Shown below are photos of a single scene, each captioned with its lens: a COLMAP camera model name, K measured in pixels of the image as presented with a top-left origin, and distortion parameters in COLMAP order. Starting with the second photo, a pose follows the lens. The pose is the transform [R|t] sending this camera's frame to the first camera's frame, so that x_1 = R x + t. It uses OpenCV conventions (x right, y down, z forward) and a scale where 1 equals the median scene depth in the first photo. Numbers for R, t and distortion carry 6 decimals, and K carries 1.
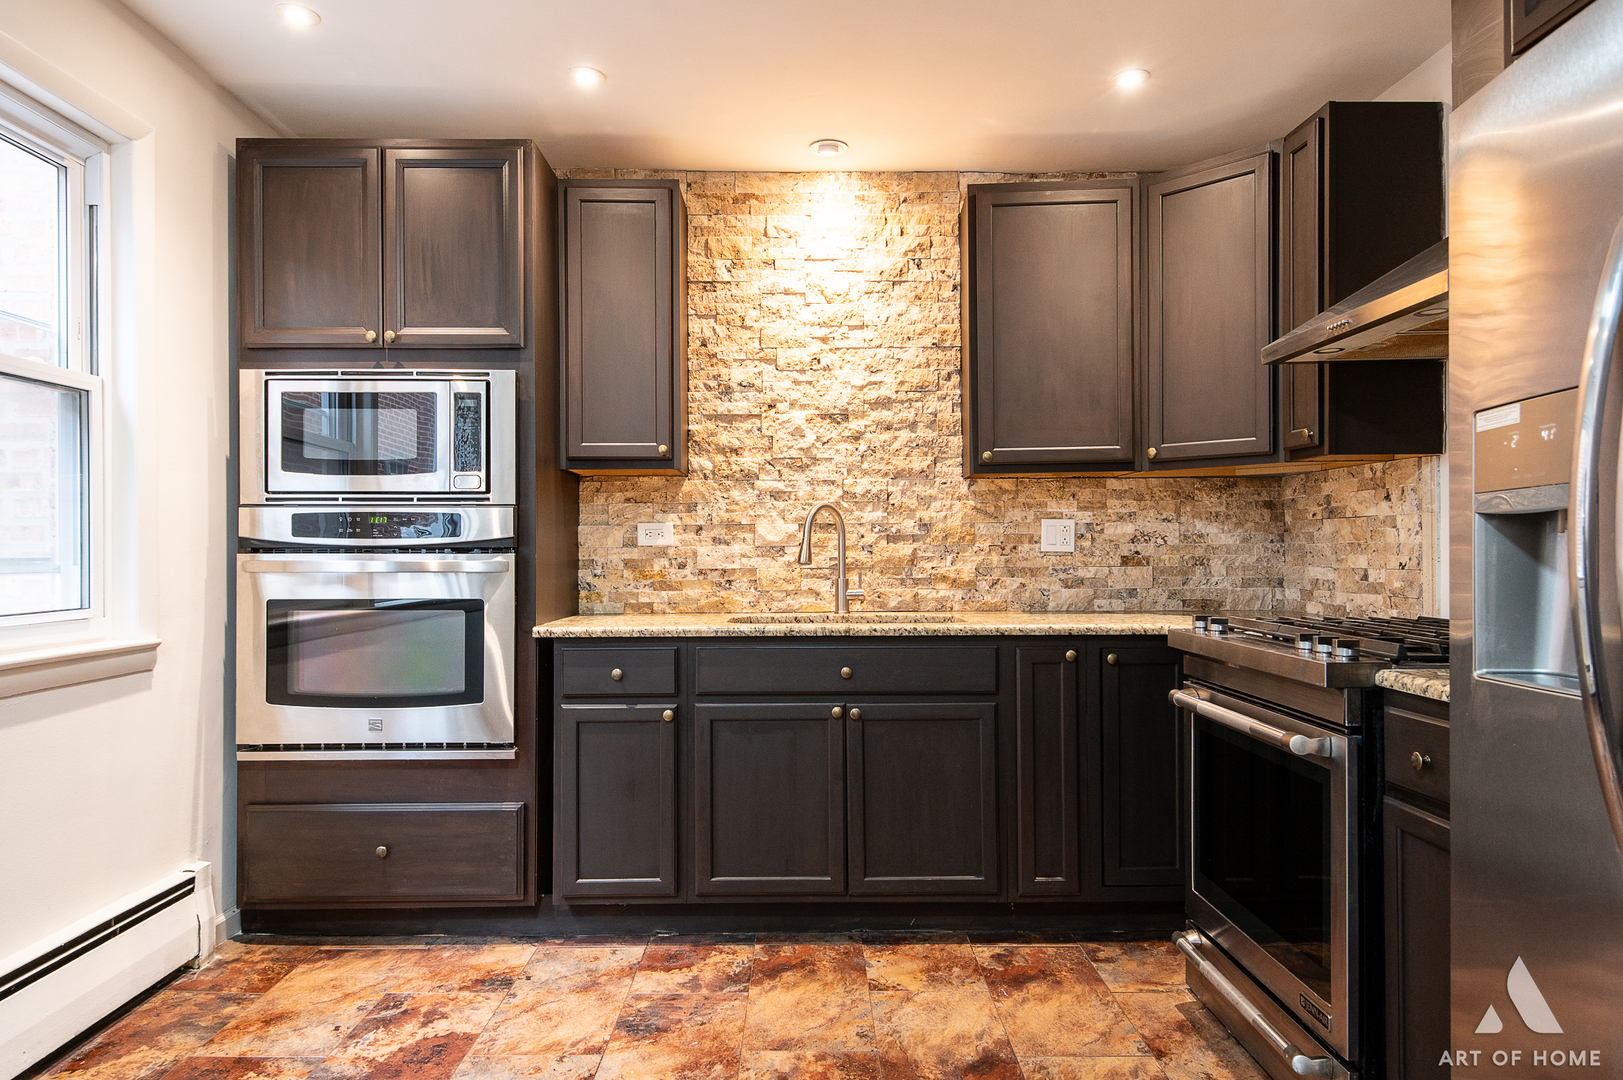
lens RADIAL K [[1018.5, 0, 809.5], [0, 1018.5, 546.6], [0, 0, 1]] dist [0.039551, -0.040165]
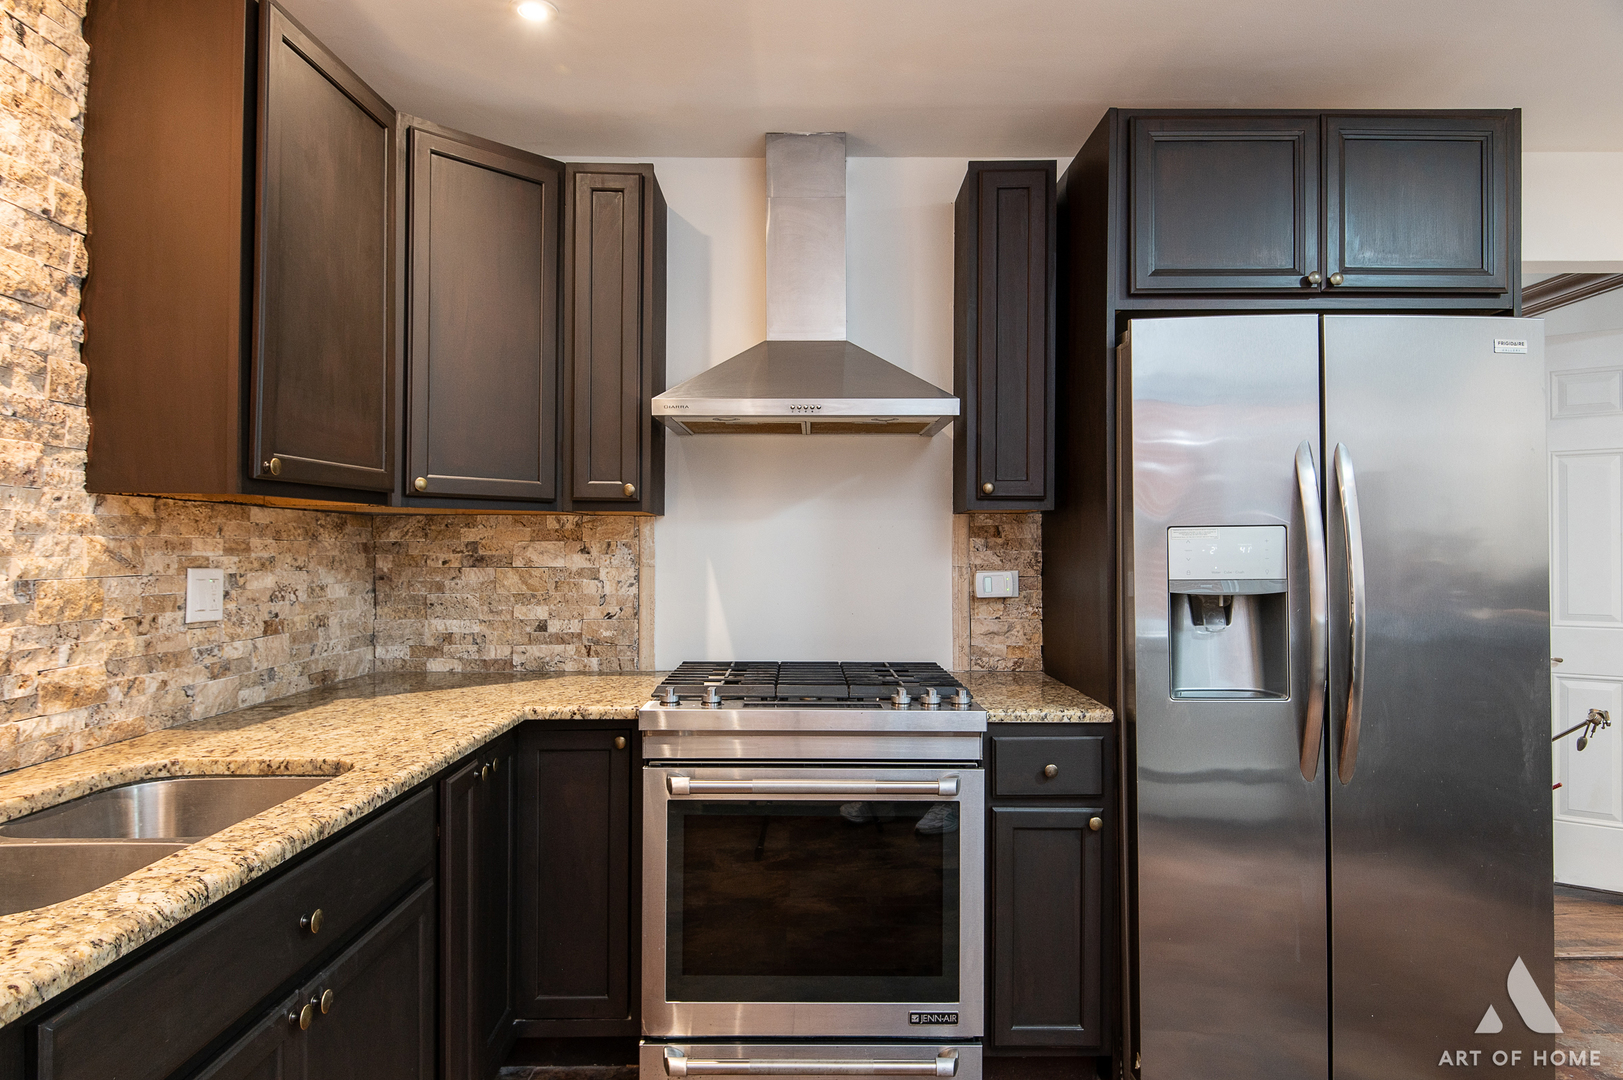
lens RADIAL K [[957.1, 0, 807.0], [0, 957.1, 544.4], [0, 0, 1]] dist [0.030485, -0.031031]
pose [[0.006229, 0.010704, 0.999923, -0.392412], [-0.003621, 0.999936, -0.010681, -0.042837], [-0.999974, -0.003554, 0.006267, 0.747348]]
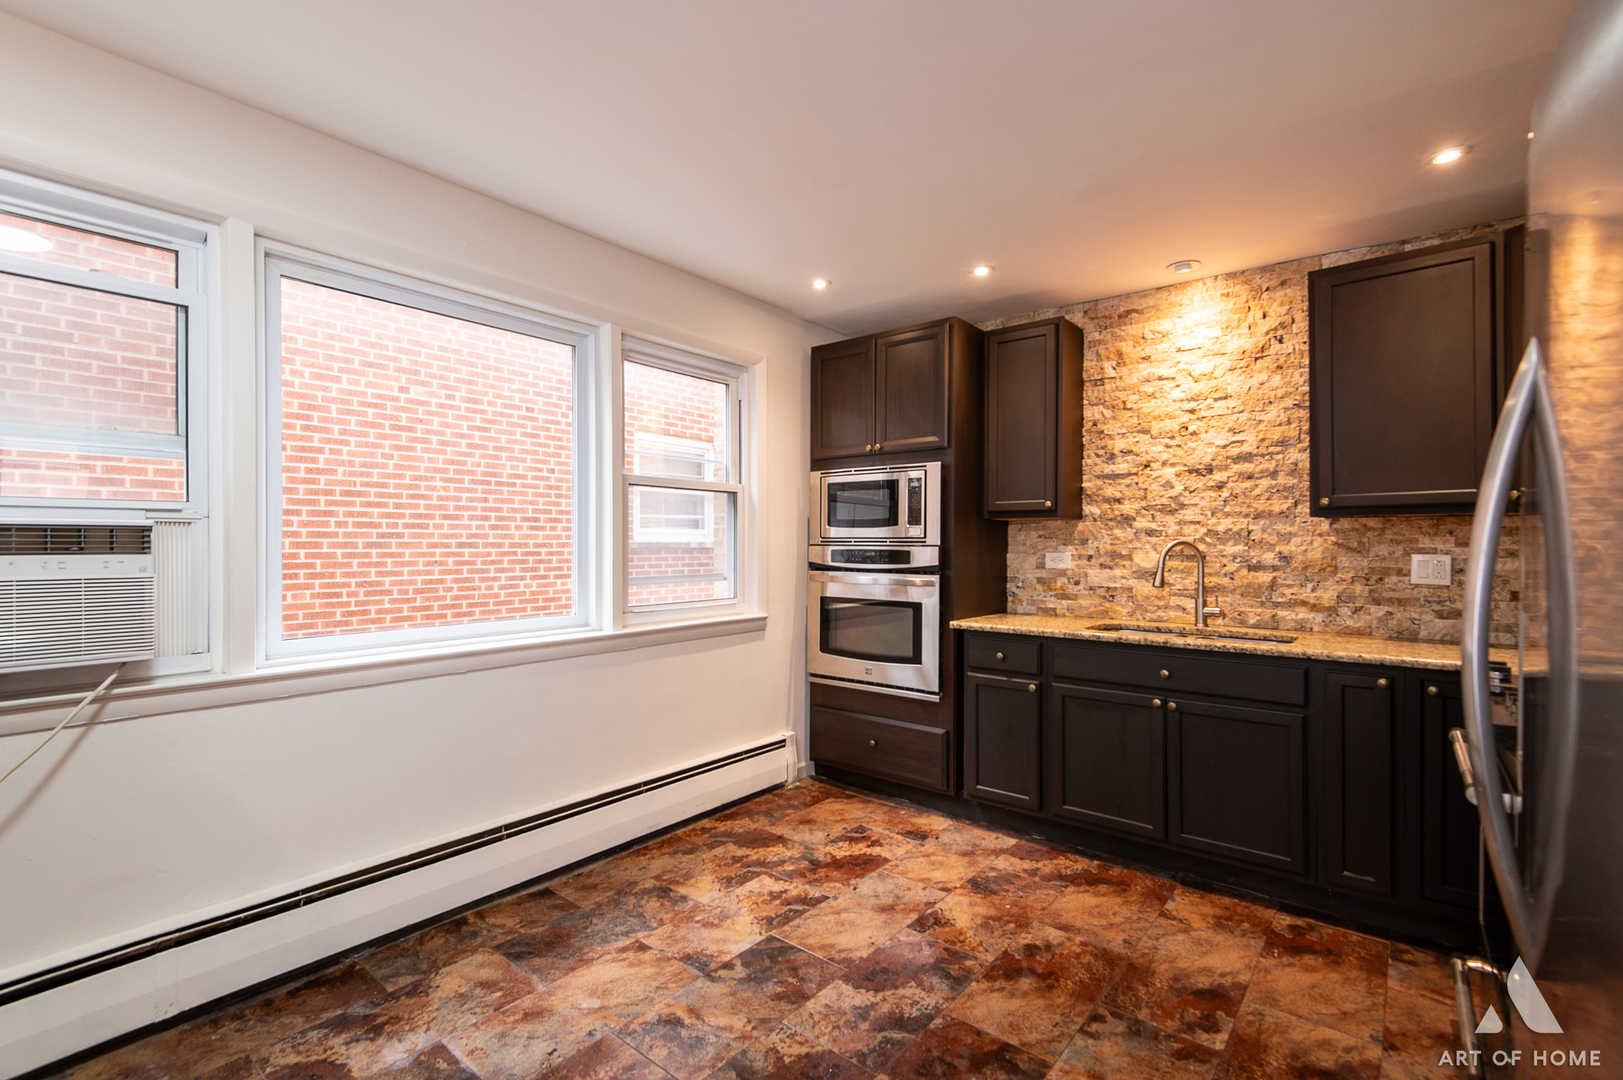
lens RADIAL K [[732.7, 0, 807.1], [0, 732.7, 542.4], [0, 0, 1]] dist [0.034824, -0.024225]
pose [[0.769723, 0.005590, -0.638354, 0.278095], [-0.003887, 0.999984, 0.004069, -0.047210], [0.638366, -0.000650, 0.769733, -0.027855]]
